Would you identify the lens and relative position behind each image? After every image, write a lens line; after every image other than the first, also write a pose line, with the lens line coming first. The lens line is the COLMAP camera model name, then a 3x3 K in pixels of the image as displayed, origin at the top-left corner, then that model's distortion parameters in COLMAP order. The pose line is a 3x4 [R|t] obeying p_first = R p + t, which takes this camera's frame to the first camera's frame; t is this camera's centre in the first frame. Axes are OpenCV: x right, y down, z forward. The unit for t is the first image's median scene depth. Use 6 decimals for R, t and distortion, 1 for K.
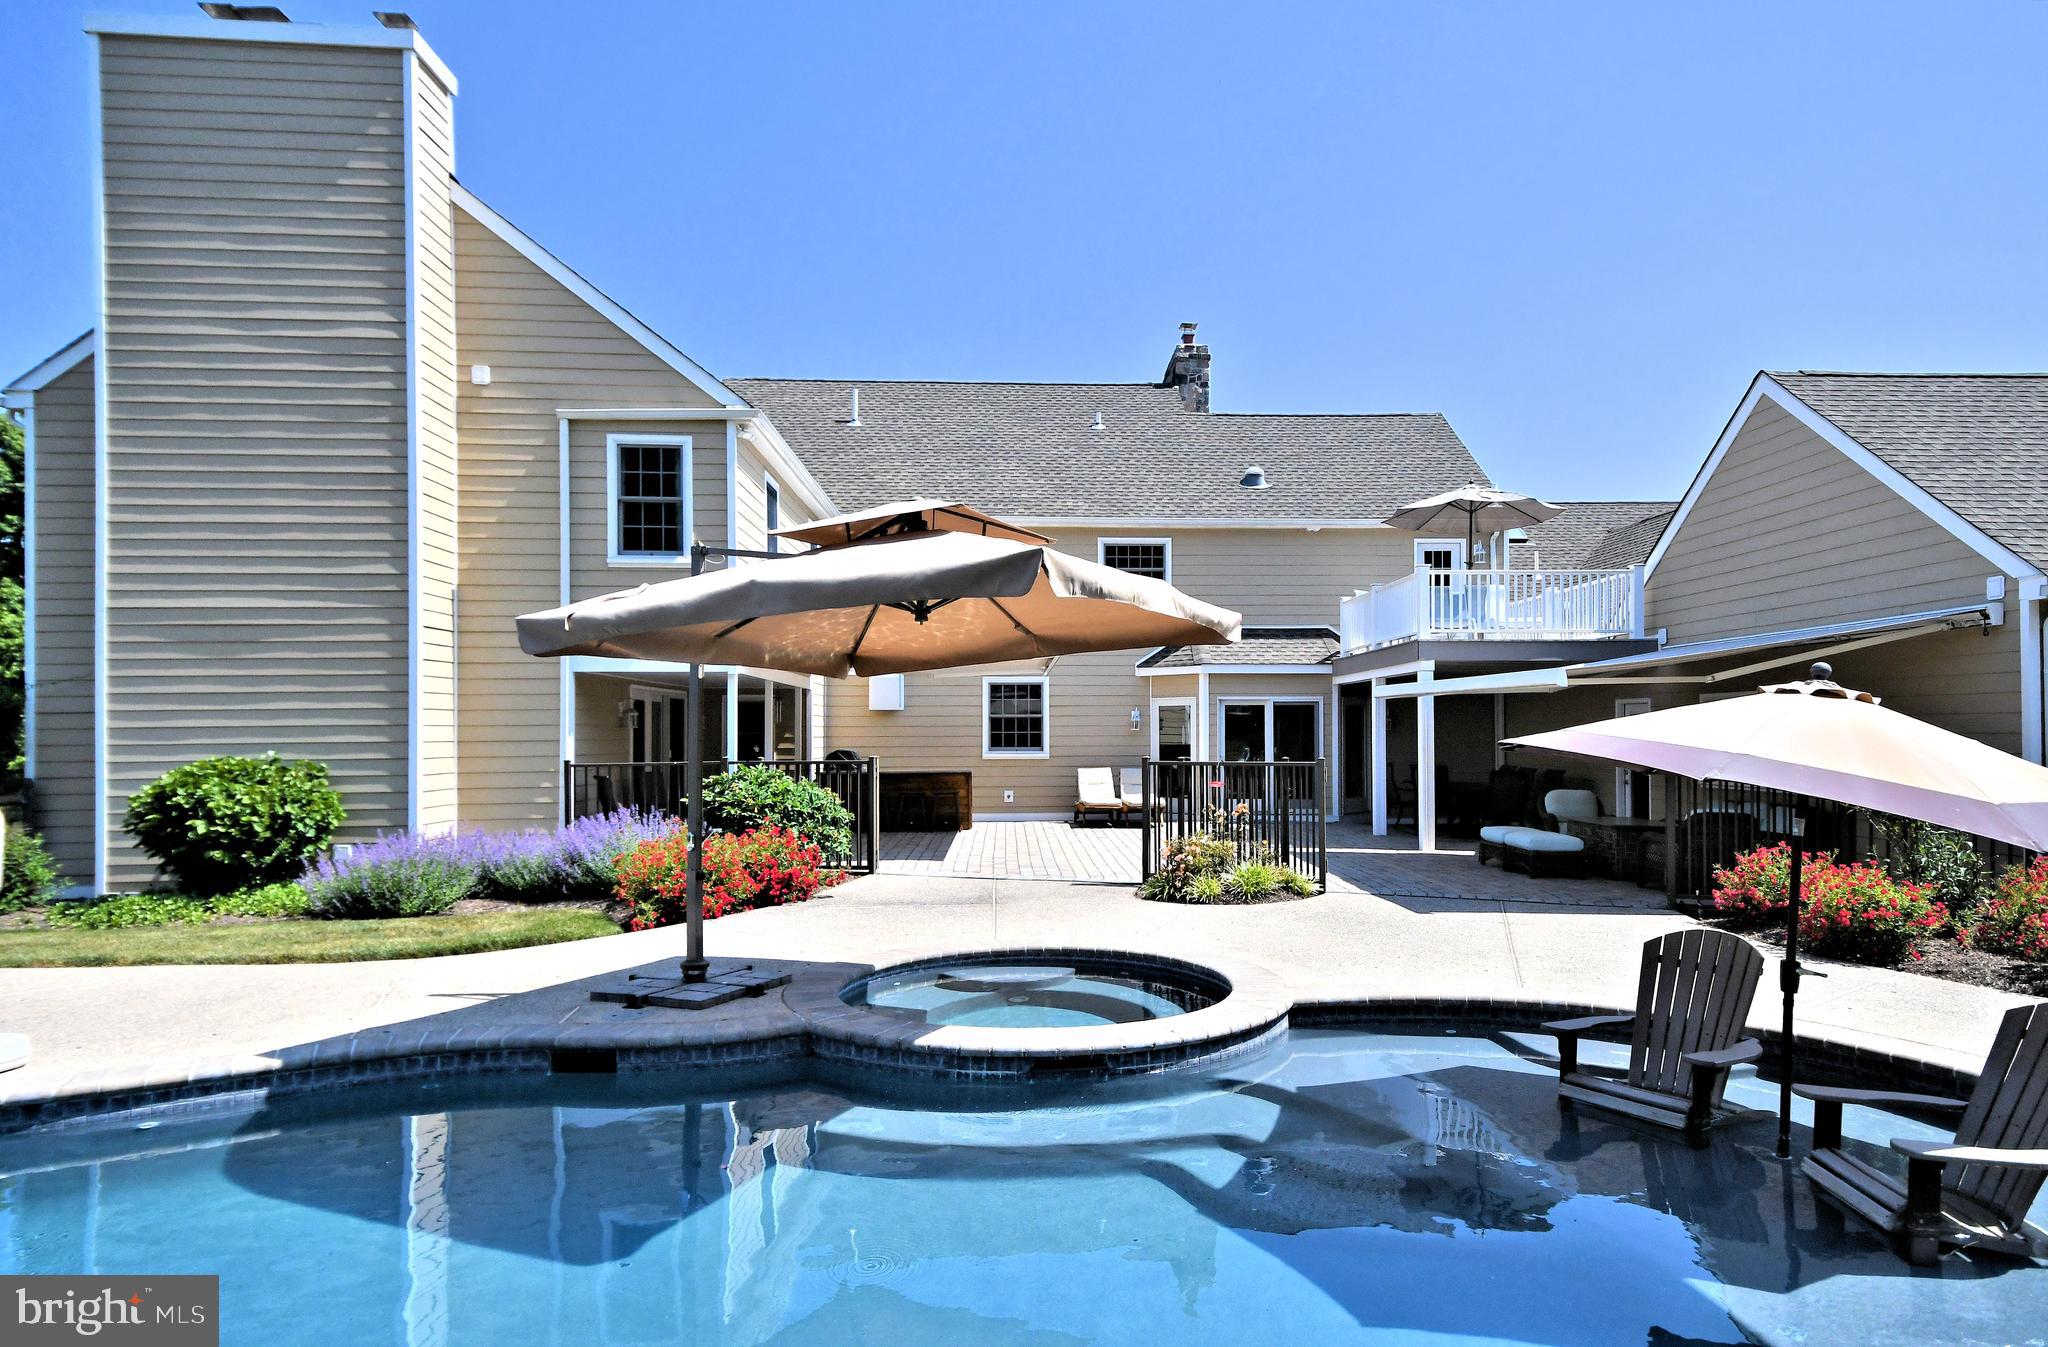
lens RADIAL K [[1195.6, 0, 1070.1], [0, 1195.6, 710.1], [0, 0, 1]] dist [0.064370, -0.020229]
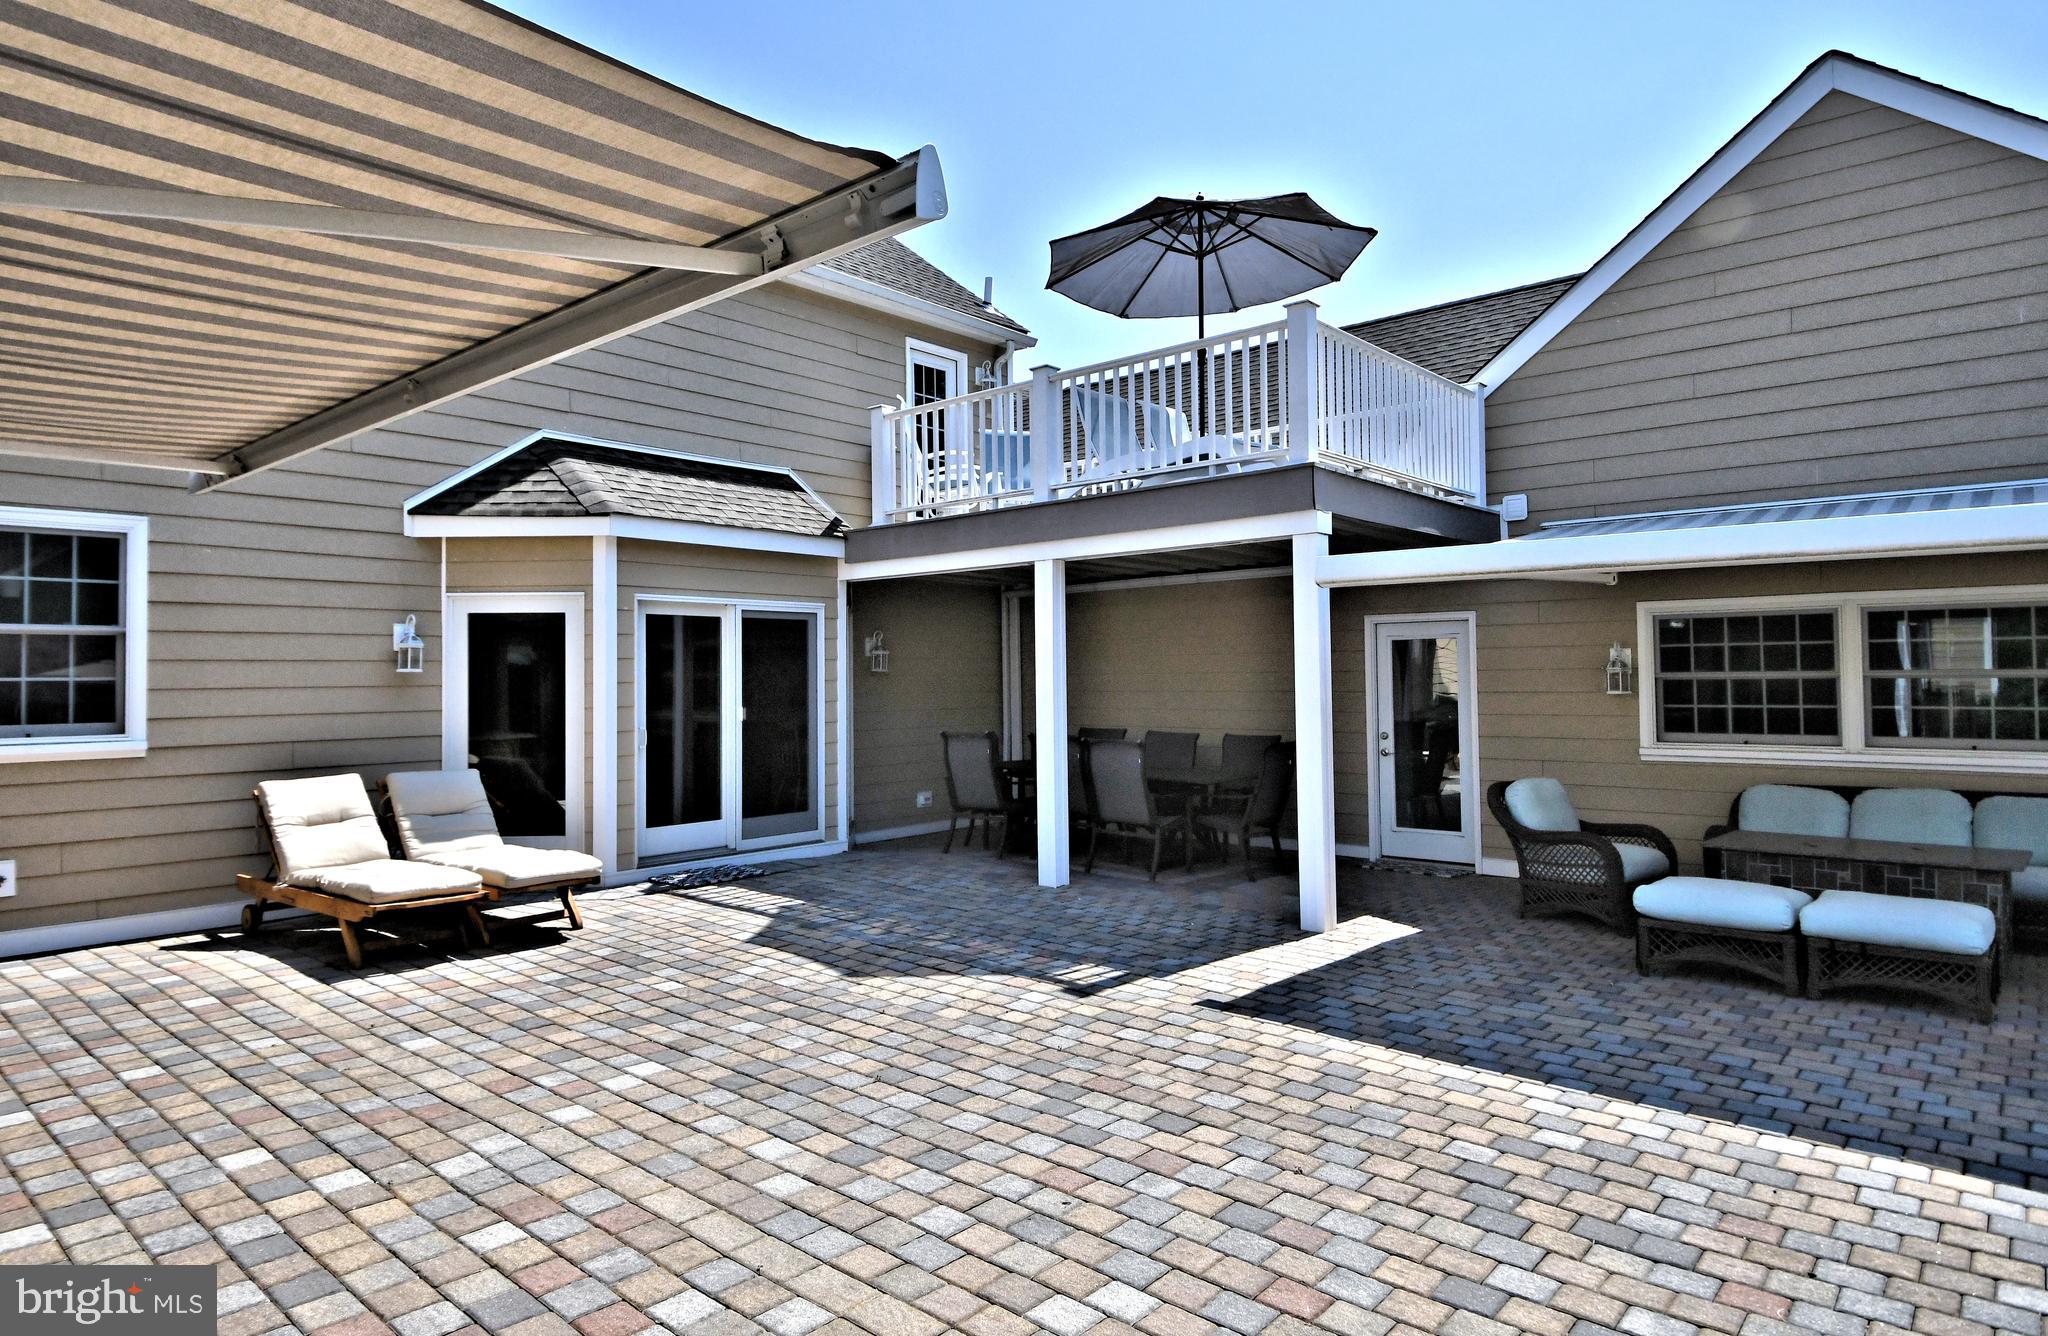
lens RADIAL K [[1176.6, 0, 971.9], [0, 1176.6, 674.2], [0, 0, 1]] dist [0.002800, -0.002843]
pose [[0.718383, -0.003268, 0.695640, -0.126202], [-0.005268, 0.999935, 0.010138, 0.019050], [-0.695627, -0.010947, 0.718319, 0.900893]]
